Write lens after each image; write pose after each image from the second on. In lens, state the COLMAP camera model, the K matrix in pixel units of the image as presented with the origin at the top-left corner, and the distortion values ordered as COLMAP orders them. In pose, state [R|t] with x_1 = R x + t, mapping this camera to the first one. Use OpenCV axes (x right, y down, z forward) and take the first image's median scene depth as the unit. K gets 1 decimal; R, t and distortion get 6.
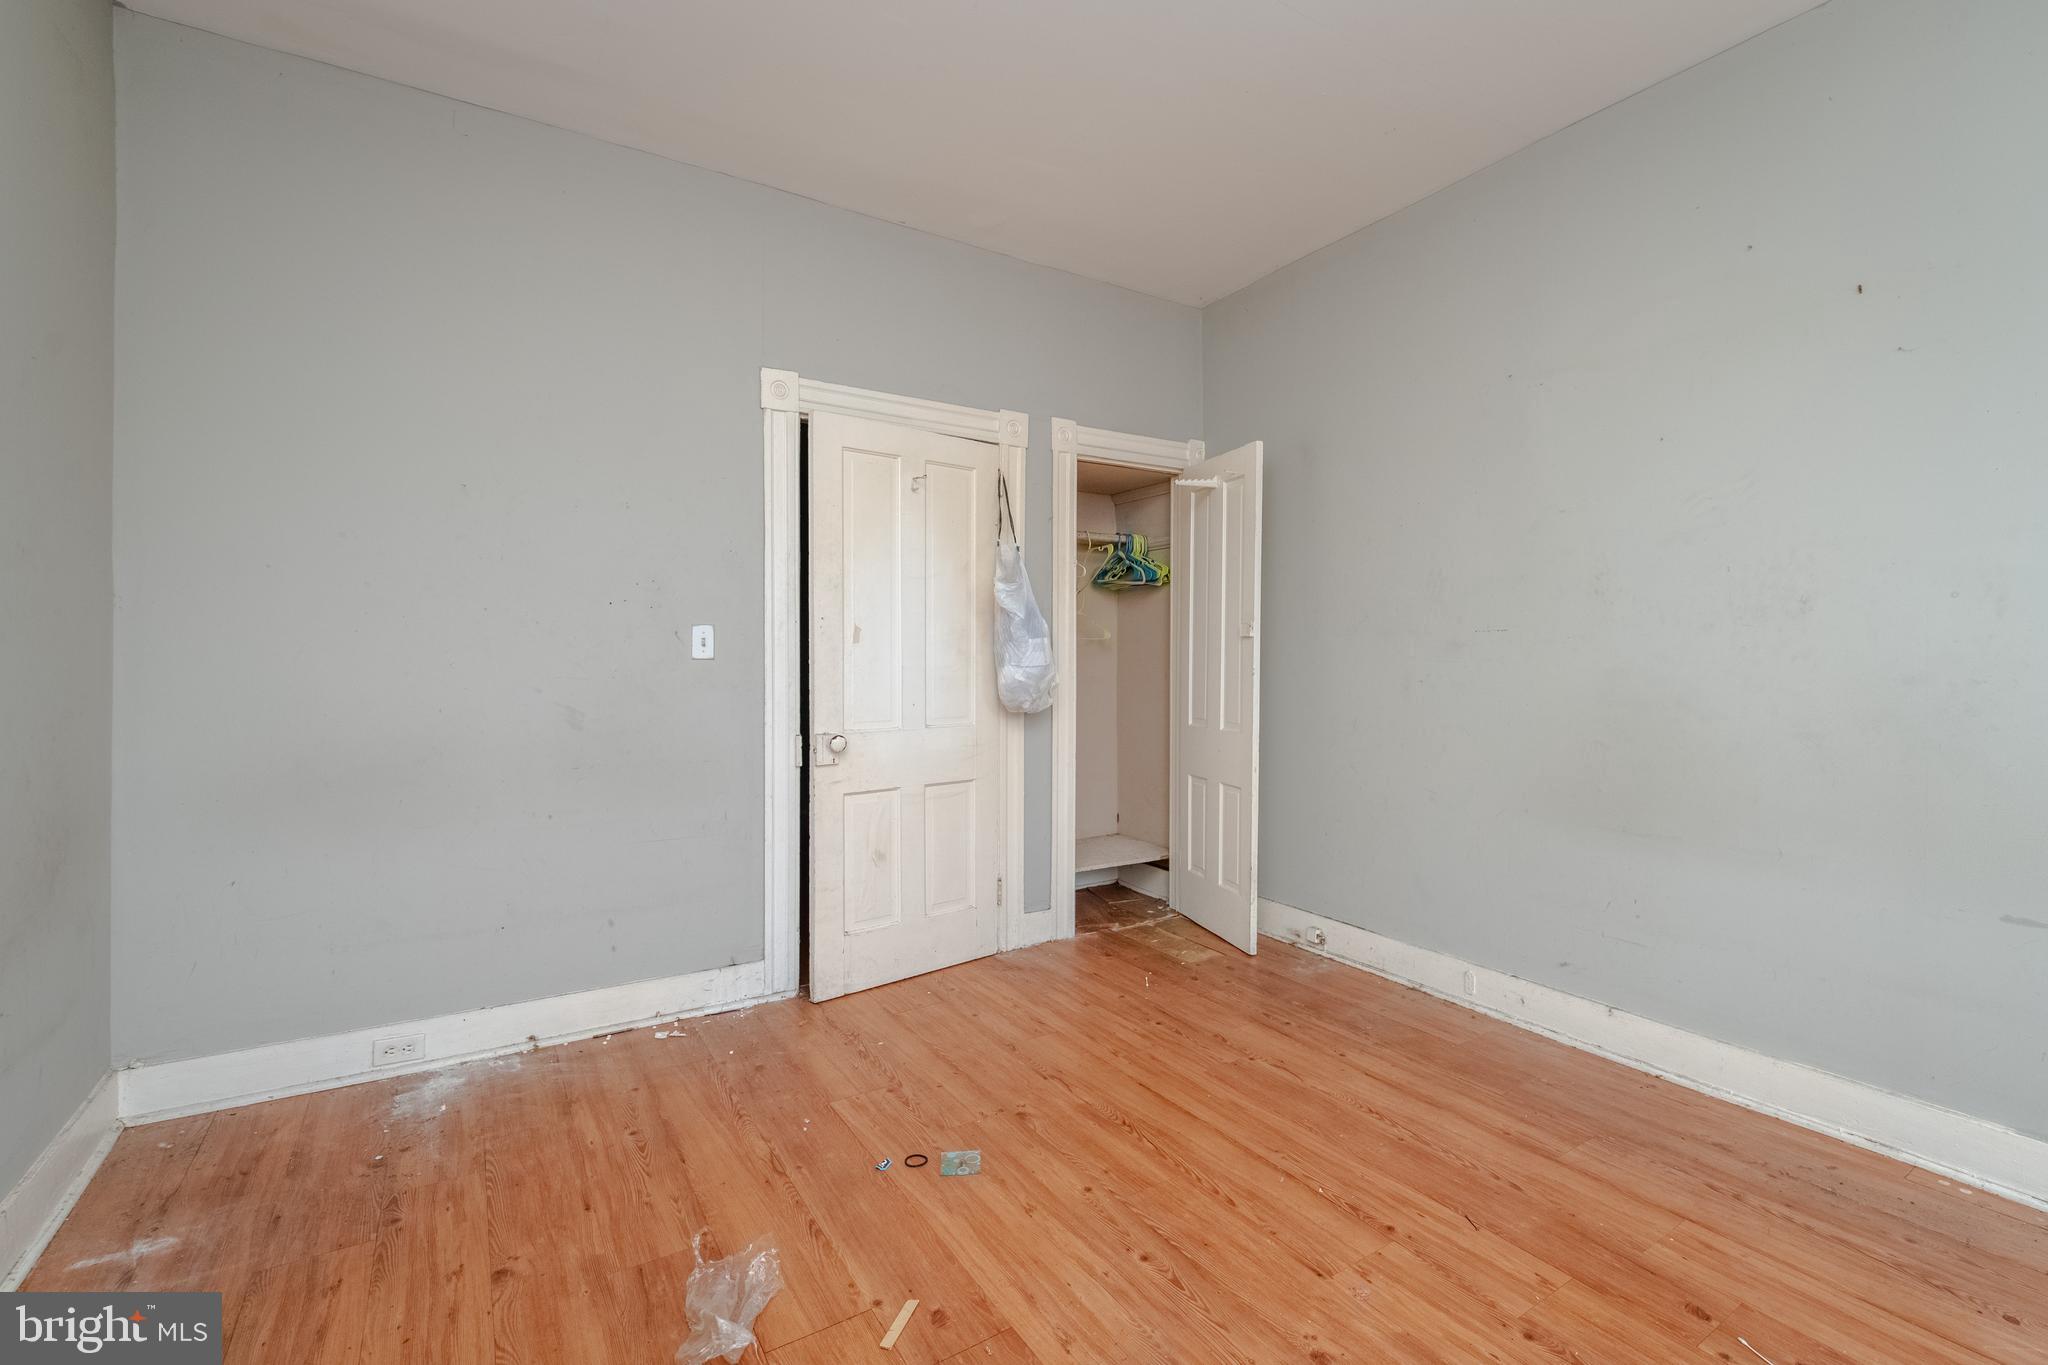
lens RADIAL K [[910.2, 0, 1092.1], [0, 910.2, 677.0], [0, 0, 1]] dist [0.017400, -0.013528]
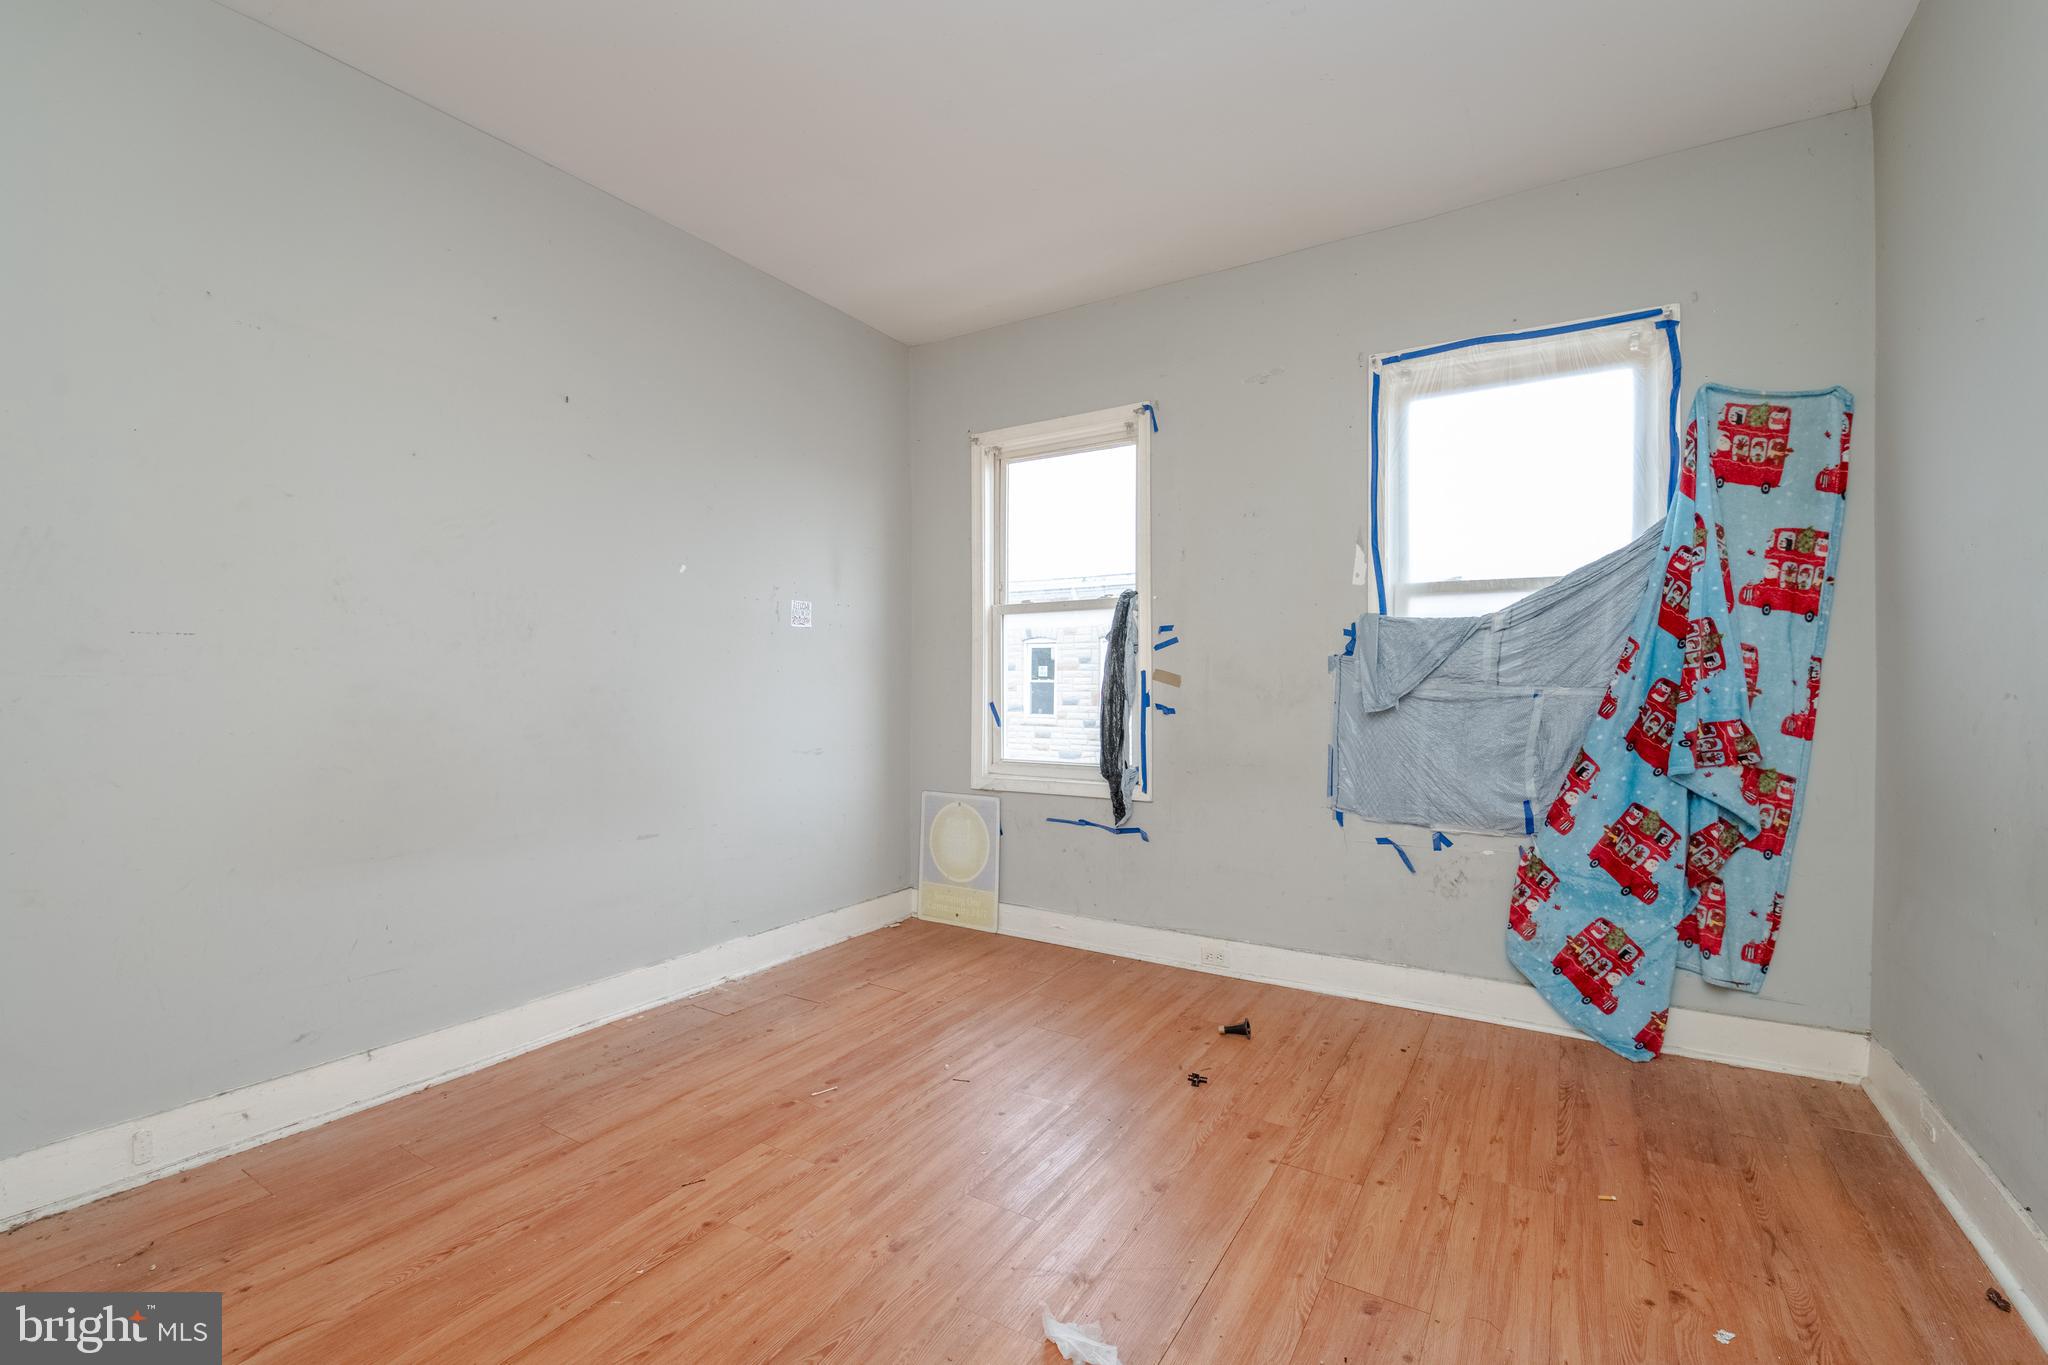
lens RADIAL K [[868.4, 0, 1029.7], [0, 868.4, 680.9], [0, 0, 1]] dist [-0.001142, -0.000853]
pose [[-0.394558, -0.002458, 0.918868, -0.547497], [0.017664, 0.999791, 0.010260, -0.010489], [-0.918701, 0.020278, -0.394433, 0.795042]]
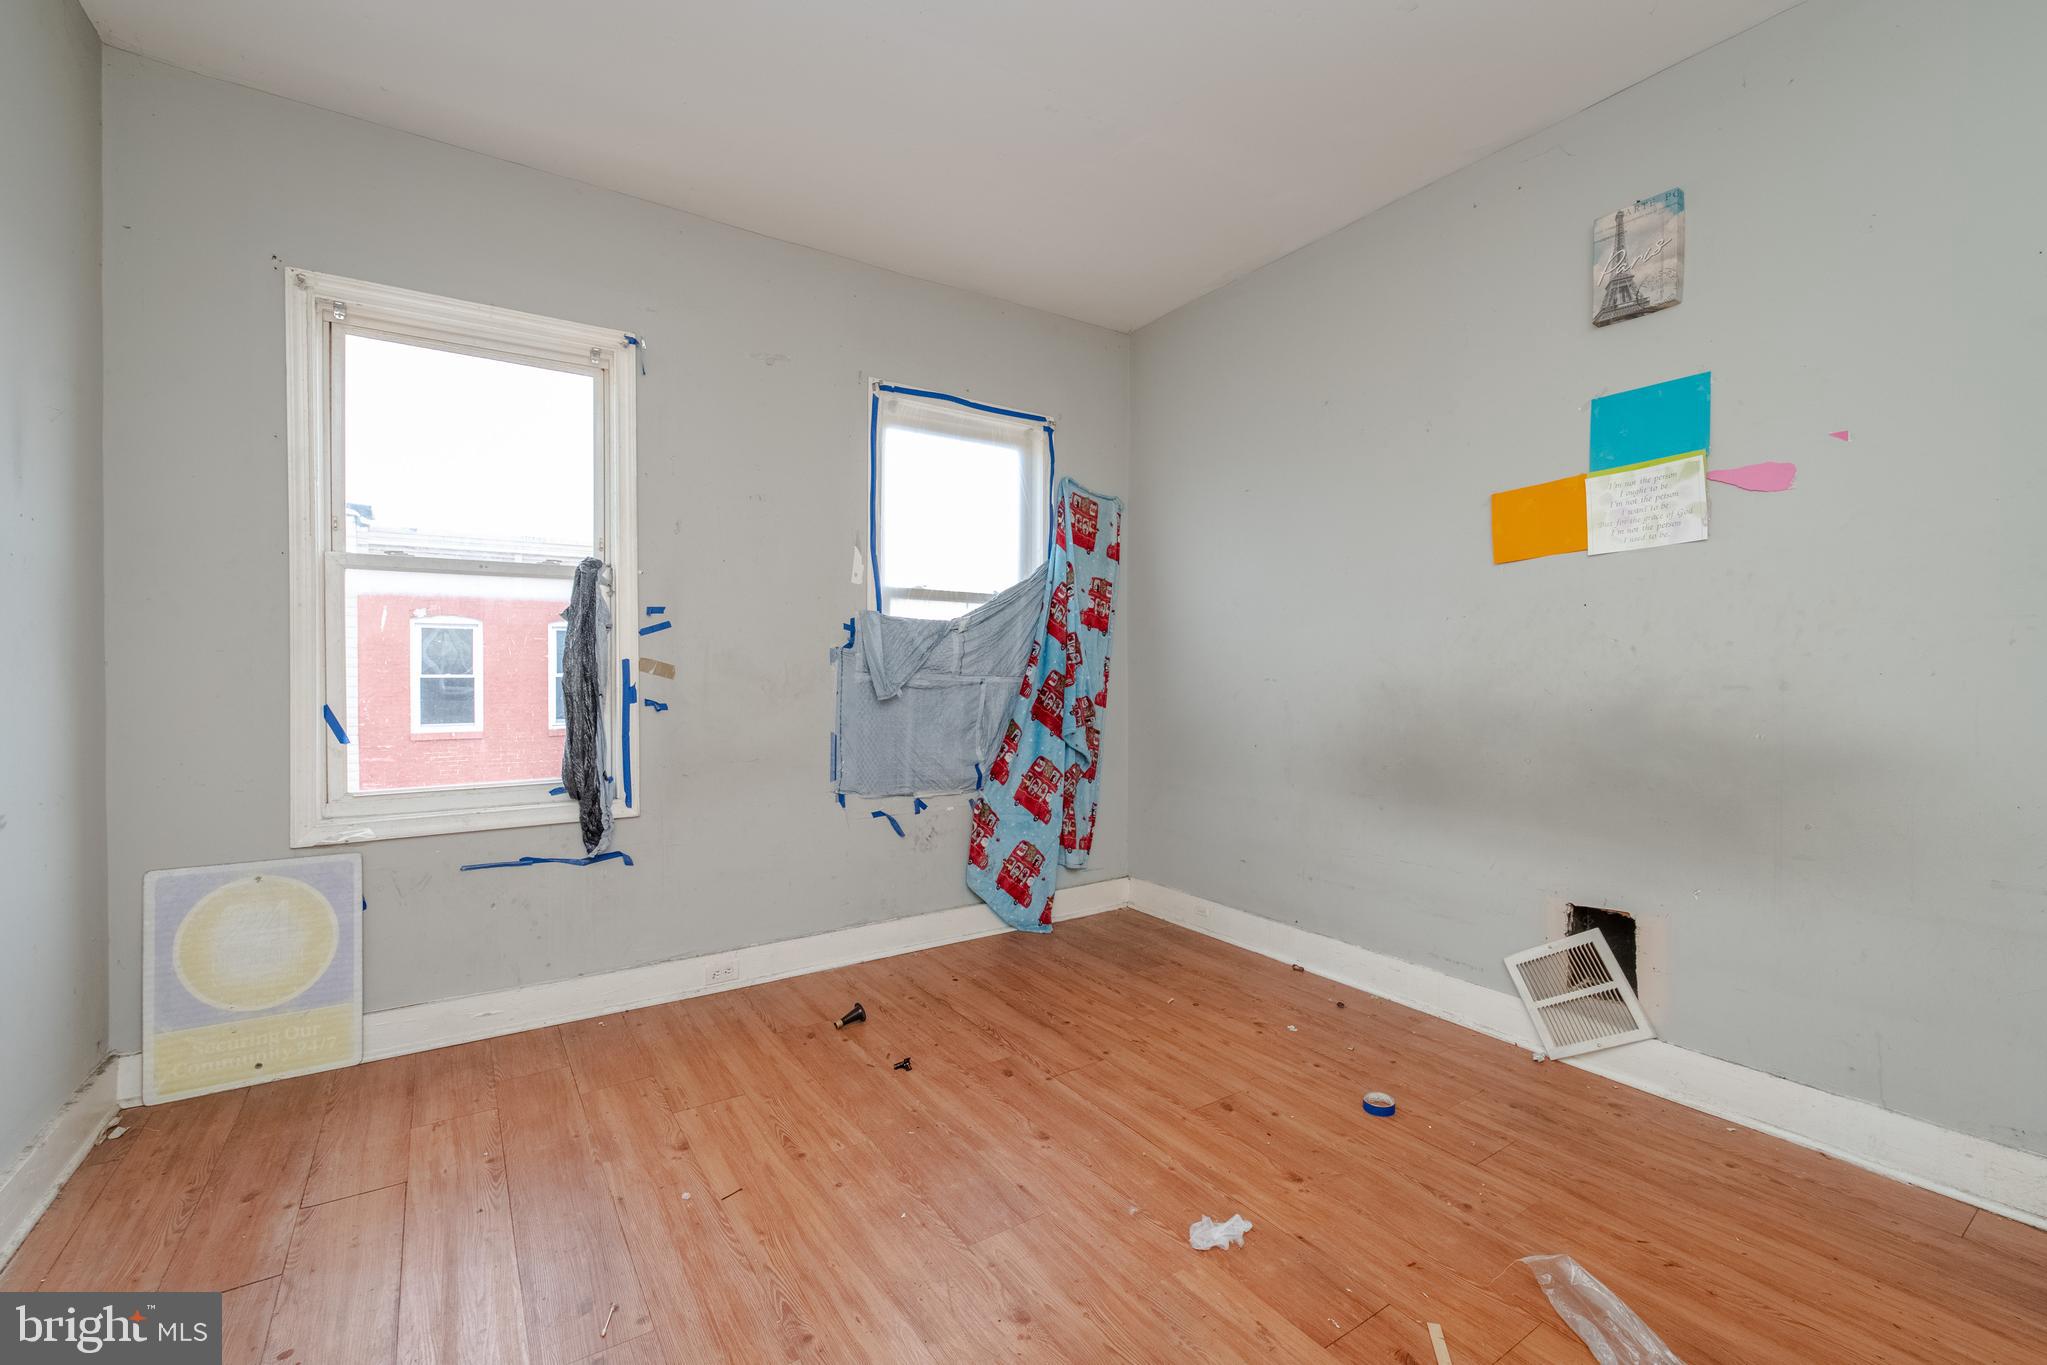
lens RADIAL K [[868.0, 0, 1029.2], [0, 868.0, 680.9], [0, 0, 1]] dist [-0.001142, -0.000853]
pose [[-0.999854, -0.003713, 0.016683, 0.141236], [-0.003160, 0.999449, 0.033027, -0.021157], [-0.016796, 0.032970, -0.999315, 1.236662]]
